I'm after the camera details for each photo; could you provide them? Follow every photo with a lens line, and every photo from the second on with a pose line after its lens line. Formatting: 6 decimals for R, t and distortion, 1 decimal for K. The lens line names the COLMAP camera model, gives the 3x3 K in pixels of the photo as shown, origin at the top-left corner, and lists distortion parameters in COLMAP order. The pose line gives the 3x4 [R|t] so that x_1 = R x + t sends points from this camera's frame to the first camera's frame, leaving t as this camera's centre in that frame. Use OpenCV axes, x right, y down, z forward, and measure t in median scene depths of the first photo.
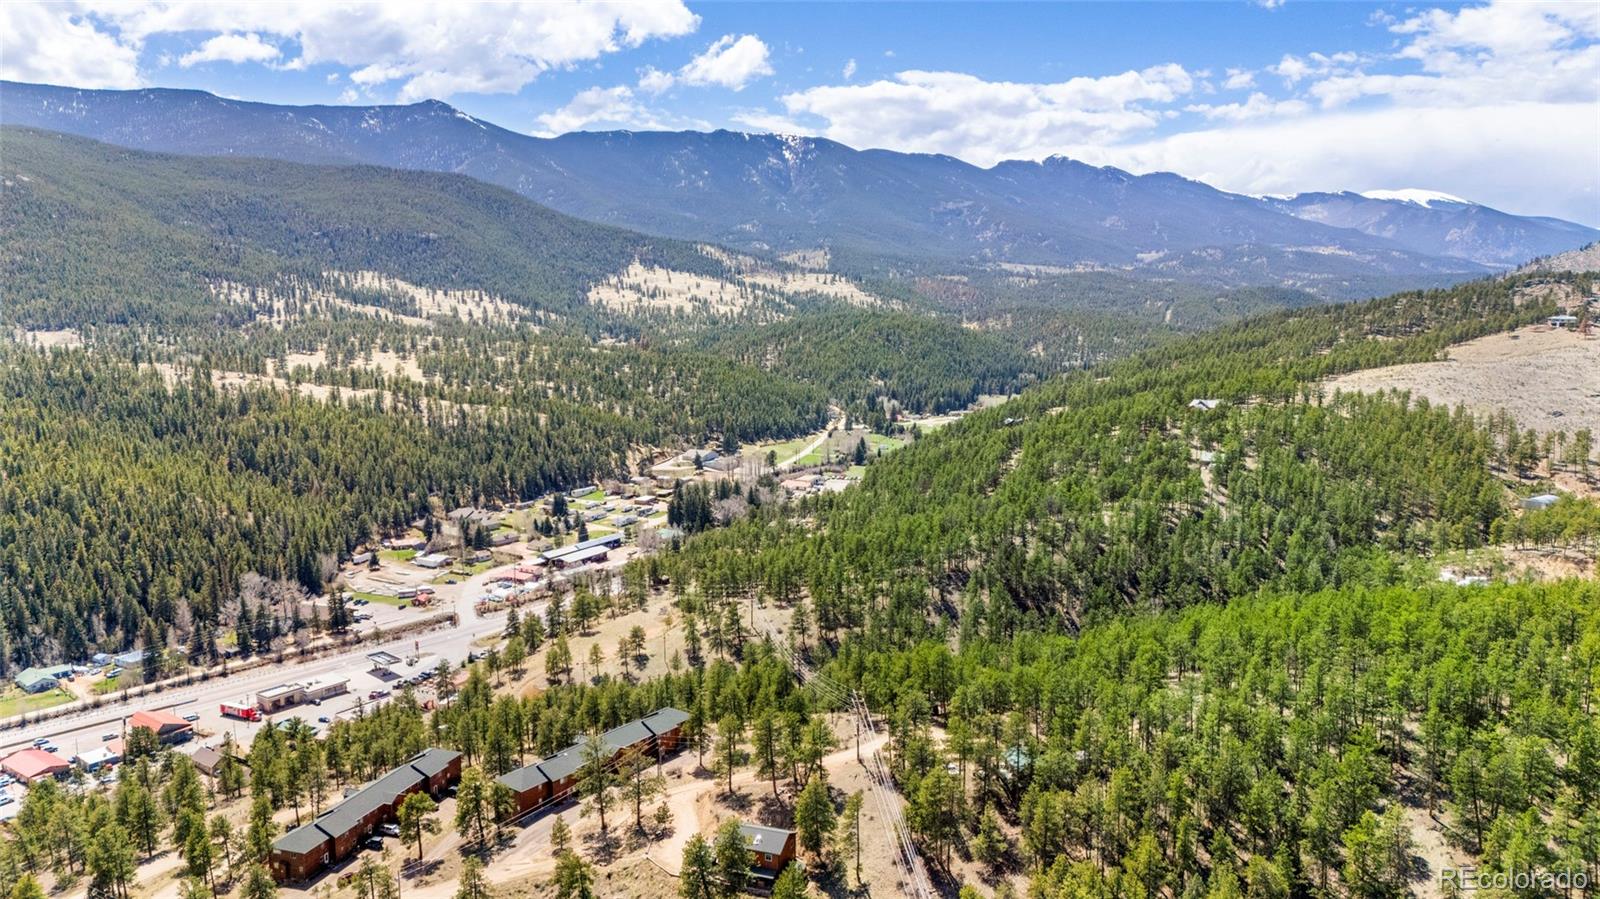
lens RADIAL K [[1141.6, 0, 800.0], [0, 1141.6, 449.5], [0, 0, 1]] dist [0.143942, -0.256895]
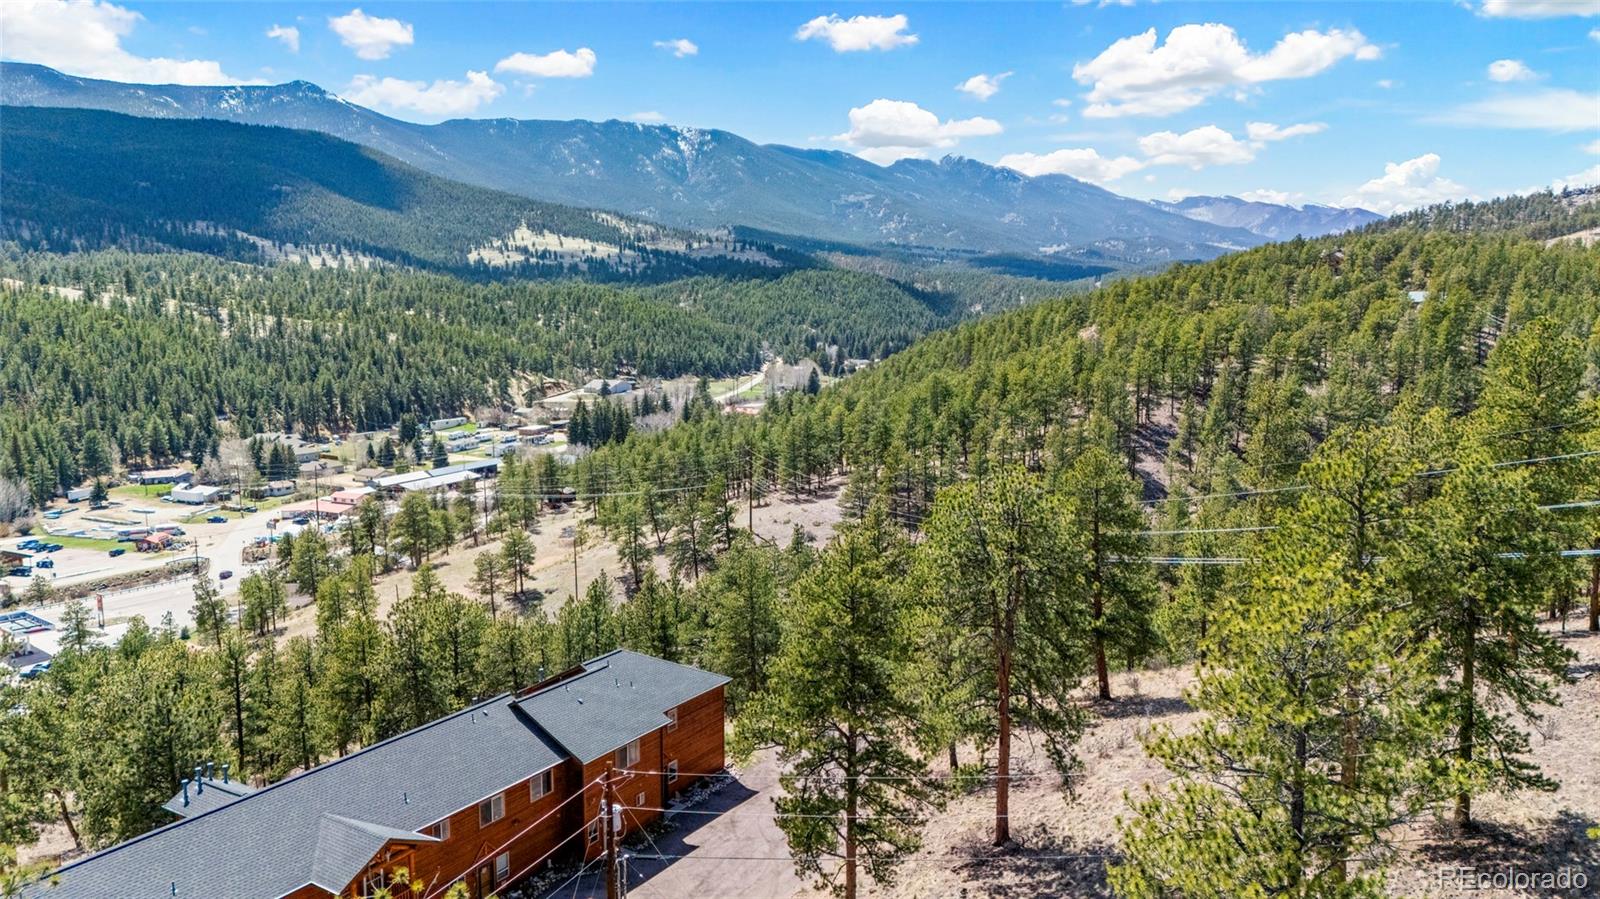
lens RADIAL K [[1162.6, 0, 800.0], [0, 1162.6, 449.5], [0, 0, 1]] dist [0.061686, -0.060080]
pose [[0.996054, -0.013044, 0.087783, -0.031530], [0.013486, 0.999899, -0.004445, 0.058741], [-0.087716, 0.005611, 0.996130, 0.239560]]
